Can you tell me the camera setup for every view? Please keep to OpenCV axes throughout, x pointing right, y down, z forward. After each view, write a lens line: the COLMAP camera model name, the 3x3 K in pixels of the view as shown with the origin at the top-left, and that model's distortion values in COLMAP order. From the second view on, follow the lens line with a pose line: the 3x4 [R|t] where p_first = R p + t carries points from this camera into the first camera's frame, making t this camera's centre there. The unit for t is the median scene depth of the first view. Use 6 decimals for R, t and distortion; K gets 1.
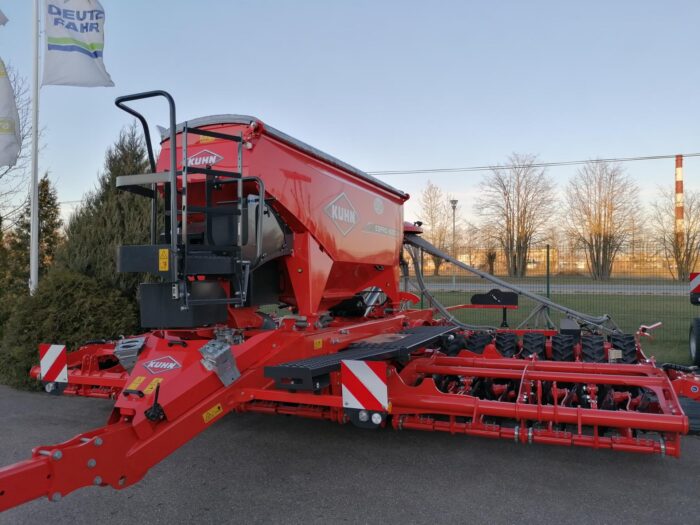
lens RADIAL K [[529.8, 0, 349.8], [0, 529.8, 259.6], [0, 0, 1]] dist [0.100803, -0.132365]
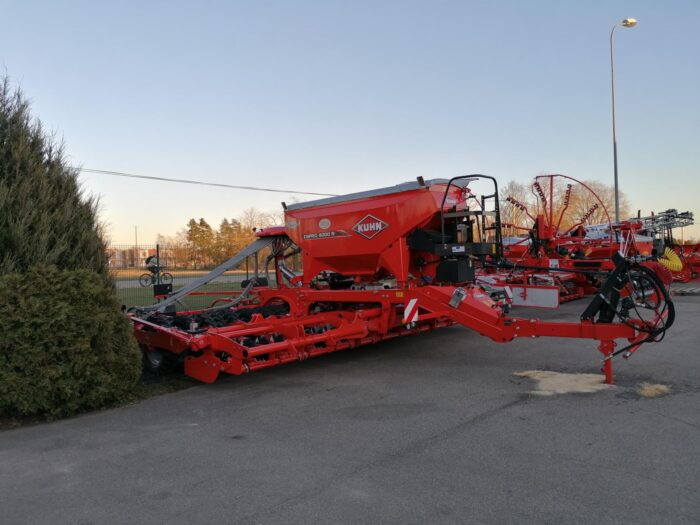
lens RADIAL K [[529.8, 0, 349.8], [0, 529.8, 259.6], [0, 0, 1]] dist [0.100803, -0.132365]
pose [[0.345026, -0.006815, 0.938568, -2.126568], [0.012411, 0.999919, 0.002698, 0.026295], [-0.938511, 0.010718, 0.345083, 0.606043]]
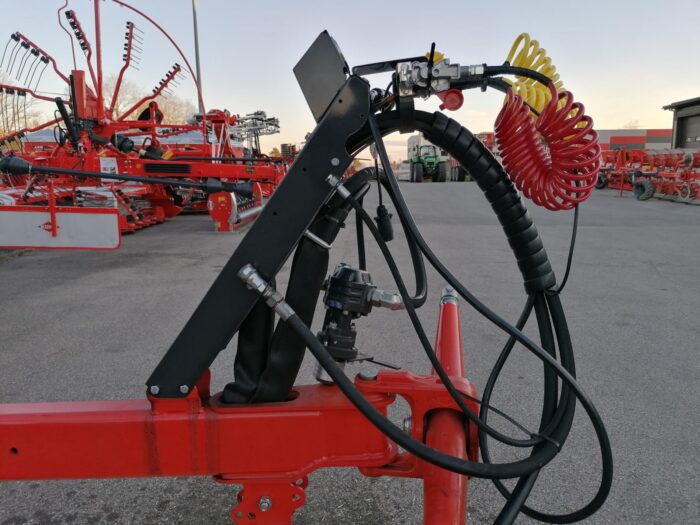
lens RADIAL K [[529.8, 0, 349.8], [0, 529.8, 259.6], [0, 0, 1]] dist [0.100803, -0.132365]
pose [[-0.379425, -0.149693, 0.913033, -0.756066], [-0.006949, 0.987258, 0.158975, 0.085913], [-0.925196, 0.053974, -0.375631, 0.522667]]
